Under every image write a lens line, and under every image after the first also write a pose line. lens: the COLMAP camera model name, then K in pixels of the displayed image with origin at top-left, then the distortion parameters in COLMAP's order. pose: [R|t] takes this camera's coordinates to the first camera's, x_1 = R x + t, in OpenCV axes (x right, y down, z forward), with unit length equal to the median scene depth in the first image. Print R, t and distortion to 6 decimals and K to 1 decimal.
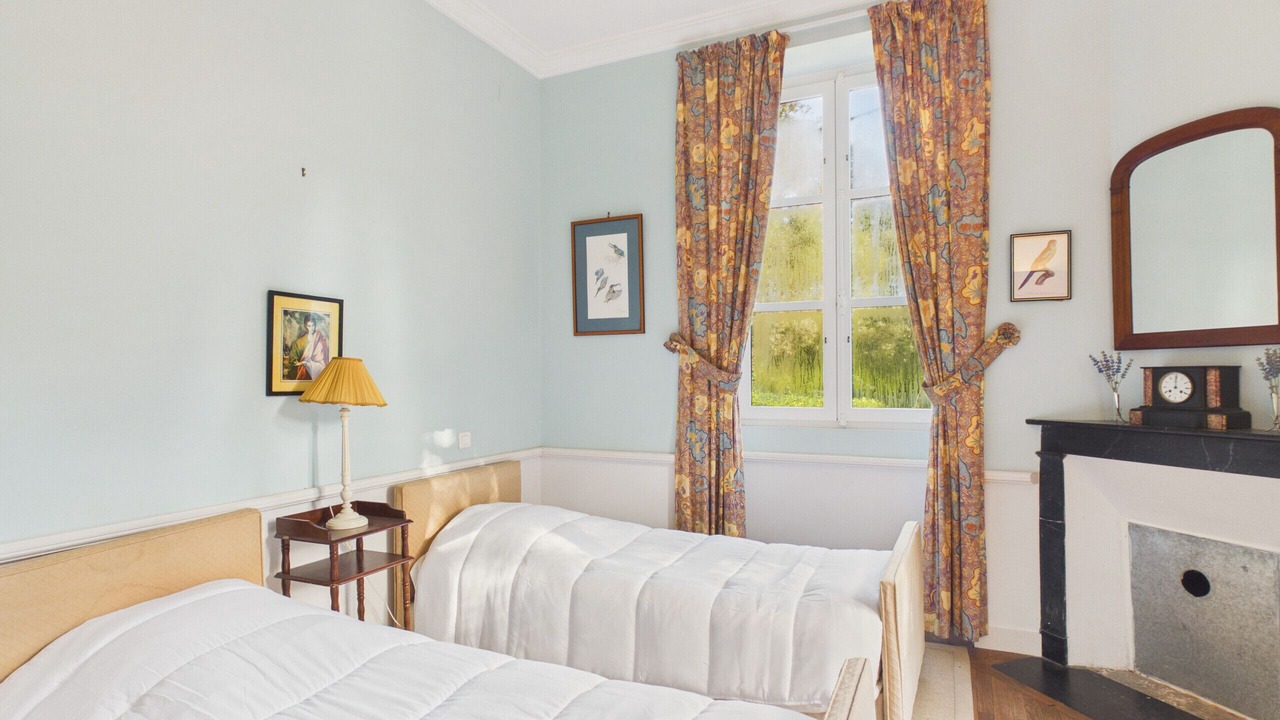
lens RADIAL K [[665.7, 0, 644.3], [0, 665.7, 369.8], [0, 0, 1]] dist [0.000936, -0.000066]
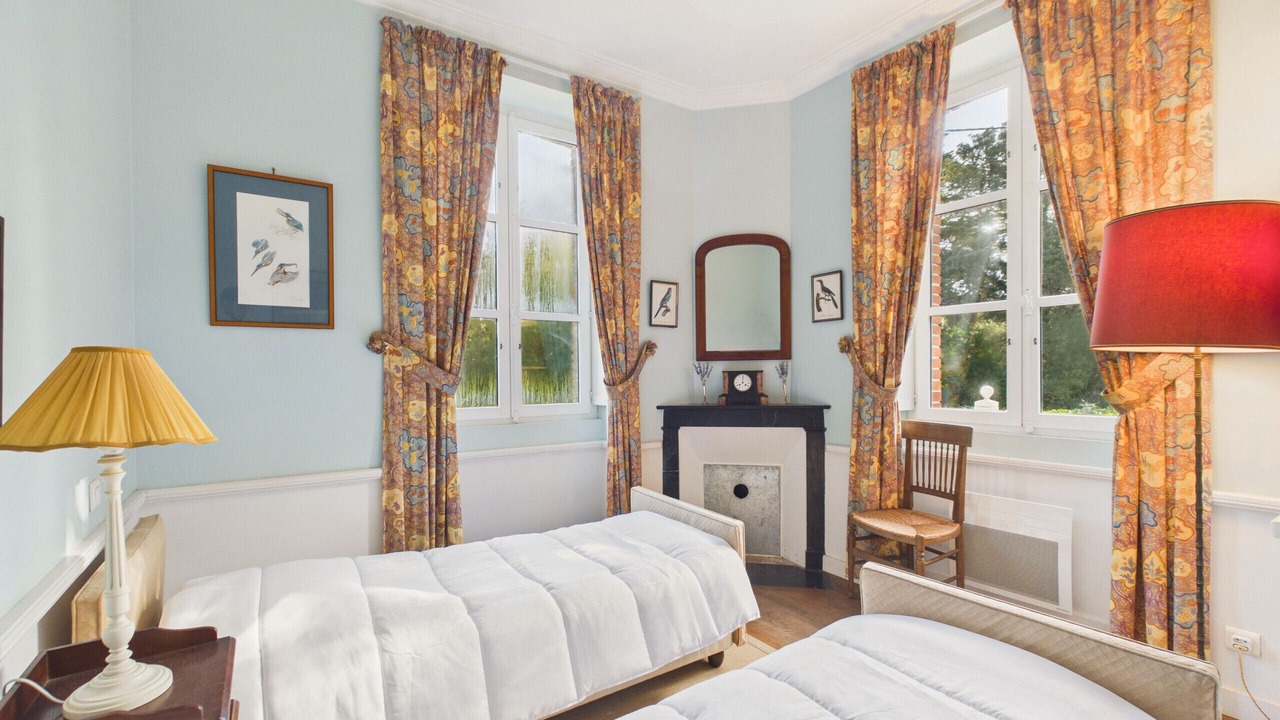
lens RADIAL K [[553.5, 0, 639.3], [0, 553.5, 377.5], [0, 0, 1]] dist [0.000394, -0.000077]
pose [[0.511083, -0.008239, 0.859492, -0.427377], [0.000429, 0.999956, 0.009330, -0.000590], [-0.859531, -0.004400, 0.511064, 0.339645]]
